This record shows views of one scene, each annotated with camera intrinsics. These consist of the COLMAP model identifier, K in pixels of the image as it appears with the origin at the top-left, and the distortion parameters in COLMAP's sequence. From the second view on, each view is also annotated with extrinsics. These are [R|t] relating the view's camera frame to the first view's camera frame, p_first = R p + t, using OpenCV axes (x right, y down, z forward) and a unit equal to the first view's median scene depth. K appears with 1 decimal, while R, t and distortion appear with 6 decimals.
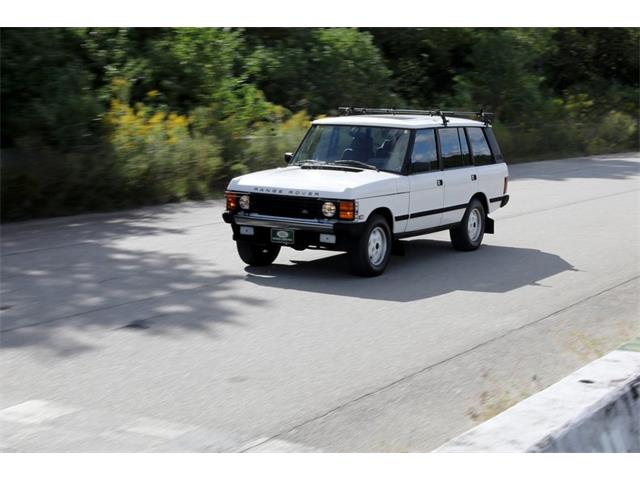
lens RADIAL K [[1216.6, 0, 320.0], [0, 1216.6, 240.0], [0, 0, 1]] dist [-0.032467, 1.429155]
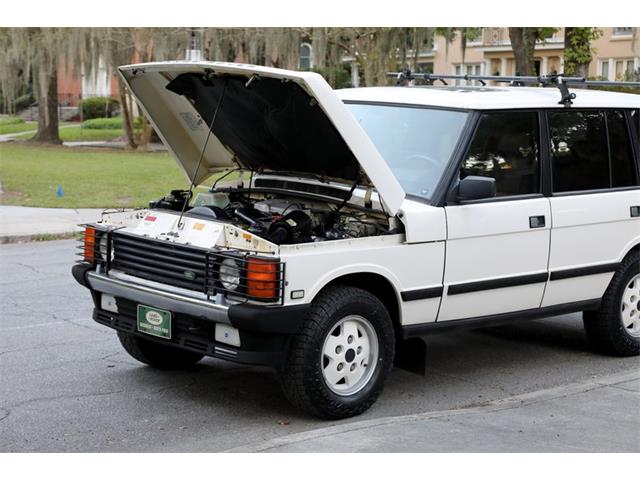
lens RADIAL K [[1280.3, 0, 320.0], [0, 1280.3, 240.0], [0, 0, 1]] dist [0.258030, 0.151898]
pose [[0.960616, 0.048313, -0.273646, 0.167562], [-0.049215, 0.998782, 0.003572, -0.039864], [0.273486, 0.010037, 0.961824, 0.508009]]
